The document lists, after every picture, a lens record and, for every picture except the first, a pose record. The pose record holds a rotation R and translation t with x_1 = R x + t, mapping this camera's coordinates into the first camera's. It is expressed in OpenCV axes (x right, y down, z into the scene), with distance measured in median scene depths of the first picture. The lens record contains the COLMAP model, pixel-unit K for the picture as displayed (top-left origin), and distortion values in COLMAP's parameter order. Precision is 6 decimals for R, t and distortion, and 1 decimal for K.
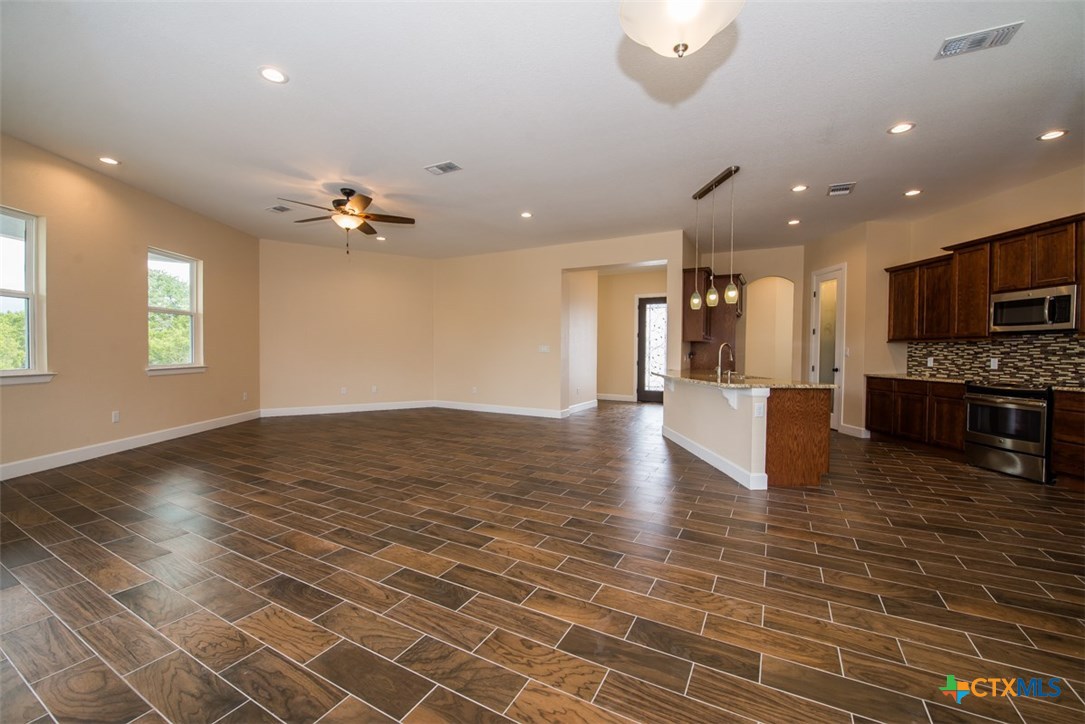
lens RADIAL K [[432.1, 0, 544.7], [0, 432.1, 360.5], [0, 0, 1]] dist [-0.015344, -0.001945]
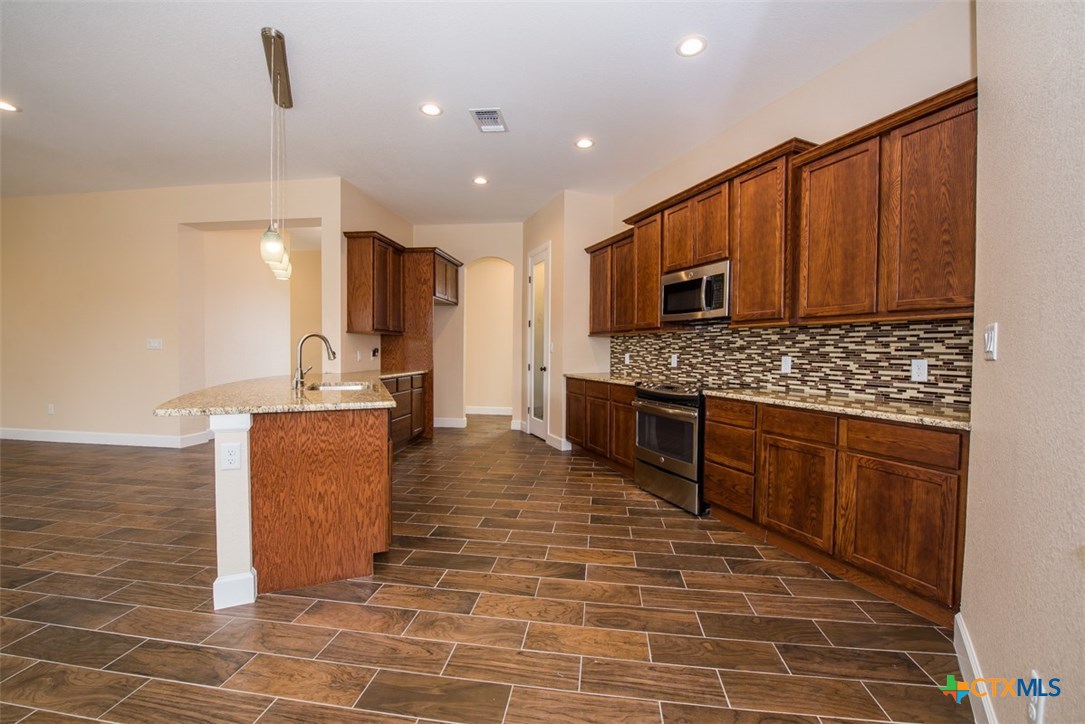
lens RADIAL K [[432.1, 0, 544.7], [0, 432.1, 360.5], [0, 0, 1]] dist [-0.015344, -0.001945]
pose [[0.932861, -0.010547, 0.360081, 0.512776], [0.008579, 0.999938, 0.007063, -0.000863], [-0.360133, -0.003500, 0.932894, 0.289267]]
